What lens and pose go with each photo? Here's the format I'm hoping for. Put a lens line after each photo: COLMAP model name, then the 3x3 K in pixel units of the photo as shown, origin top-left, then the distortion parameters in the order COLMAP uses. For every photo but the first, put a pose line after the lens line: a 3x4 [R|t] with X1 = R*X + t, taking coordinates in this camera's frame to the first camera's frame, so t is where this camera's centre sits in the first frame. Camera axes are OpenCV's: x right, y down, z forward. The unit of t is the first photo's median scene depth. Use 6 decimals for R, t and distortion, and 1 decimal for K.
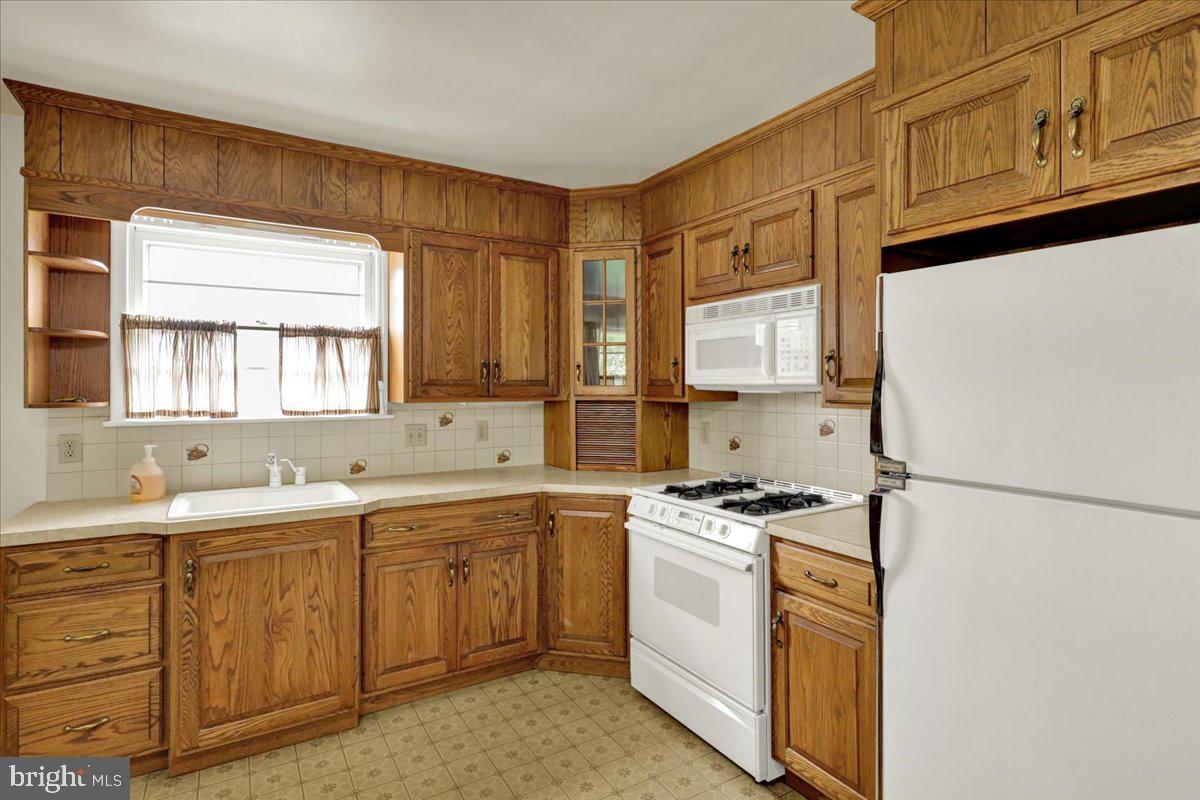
lens RADIAL K [[586.9, 0, 574.7], [0, 586.9, 383.9], [0, 0, 1]] dist [-0.001805, -0.001051]
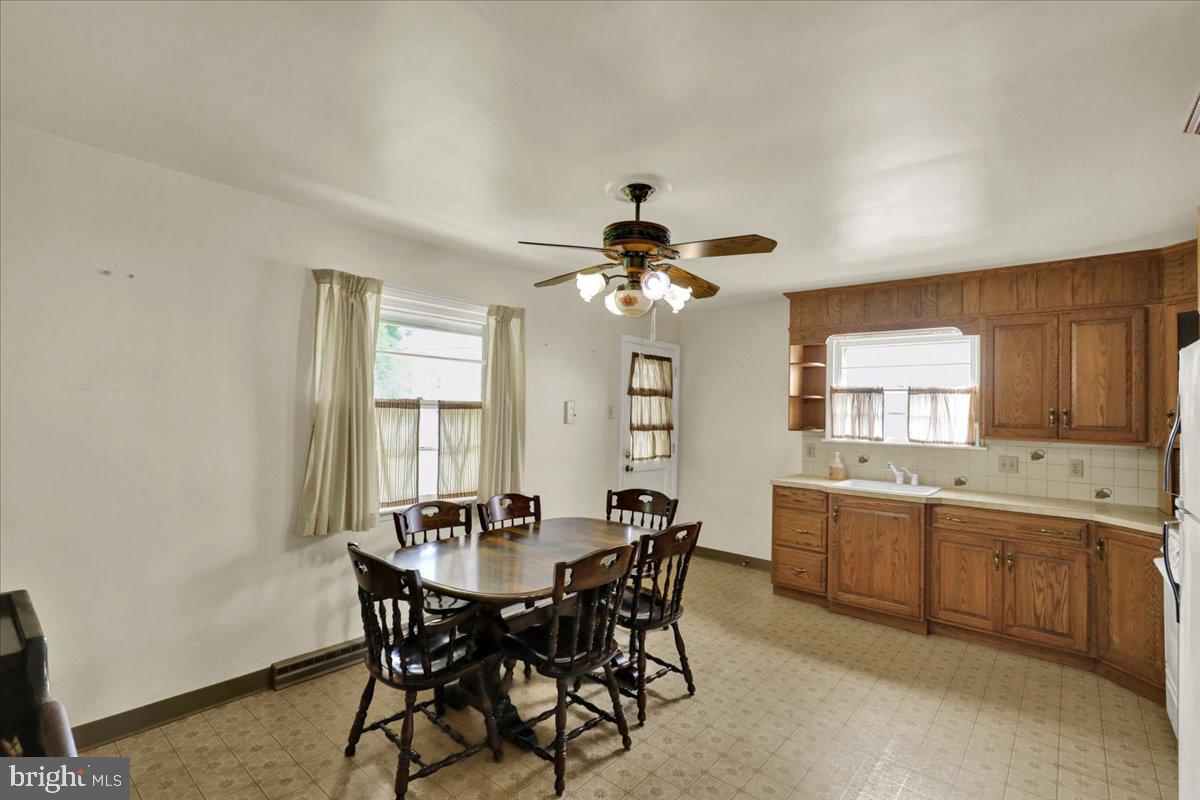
lens RADIAL K [[549.2, 0, 599.2], [0, 549.2, 399.6], [0, 0, 1]] dist [0.001104, 0.000063]
pose [[0.306733, -0.011572, -0.951725, 0.728630], [-0.023768, 0.999521, -0.019814, -0.015428], [0.951499, 0.028698, 0.306311, -0.312729]]
